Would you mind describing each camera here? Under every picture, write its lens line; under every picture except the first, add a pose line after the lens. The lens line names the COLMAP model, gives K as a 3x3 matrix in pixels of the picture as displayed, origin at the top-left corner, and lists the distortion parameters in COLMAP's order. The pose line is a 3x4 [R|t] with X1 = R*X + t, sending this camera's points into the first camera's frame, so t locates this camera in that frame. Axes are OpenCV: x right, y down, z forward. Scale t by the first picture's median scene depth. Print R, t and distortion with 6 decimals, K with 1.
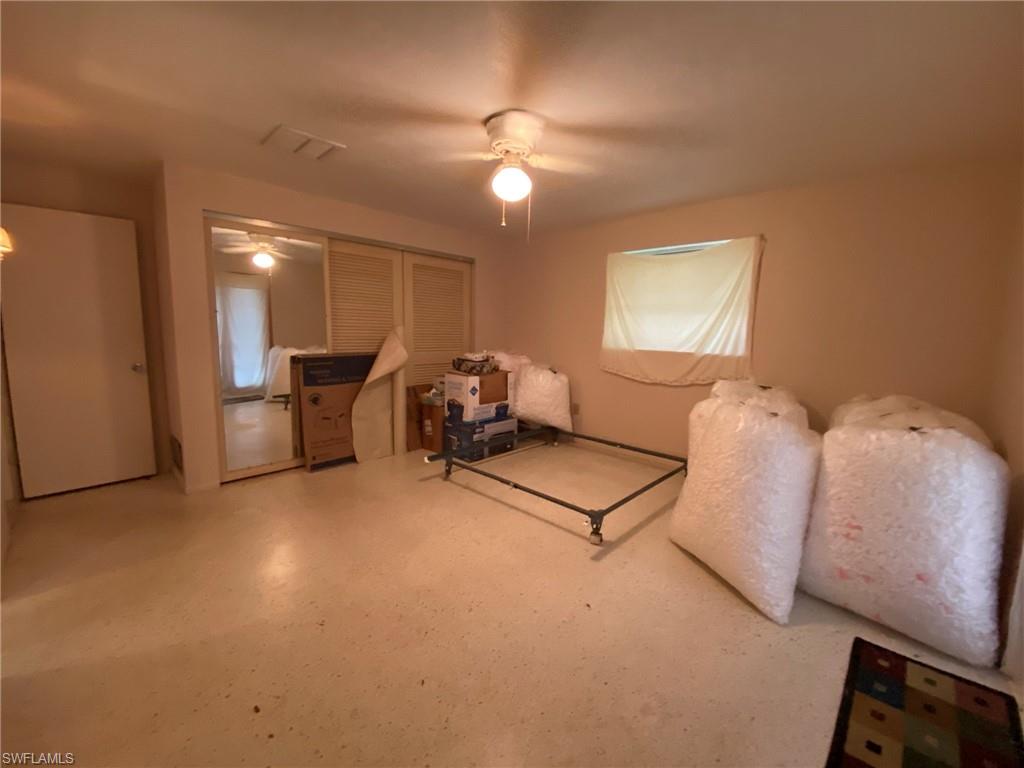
lens RADIAL K [[411.6, 0, 511.0], [0, 411.6, 377.4], [0, 0, 1]] dist [0.002068, -0.013090]
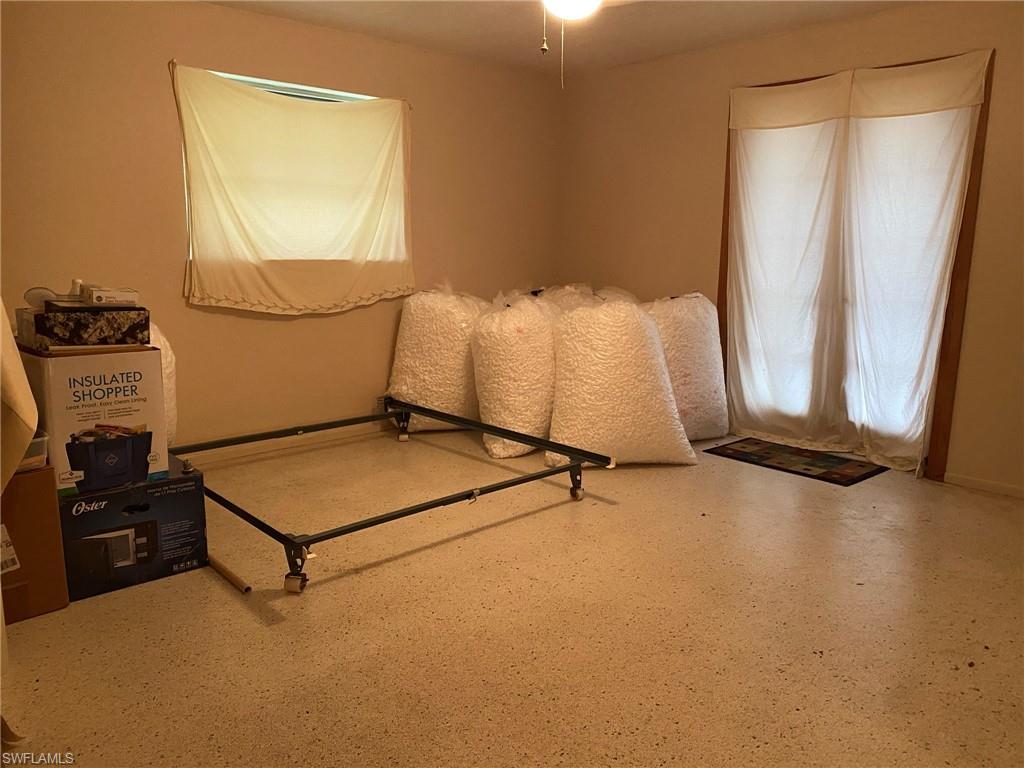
lens RADIAL K [[782.1, 0, 512.0], [0, 782.1, 384.0], [0, 0, 1]] dist [0.093649, 0.000601]
pose [[0.058904, -0.196351, 0.978763, -0.847301], [0.110586, 0.975714, 0.189084, -0.077707], [-0.992119, 0.097100, 0.079187, 0.674934]]
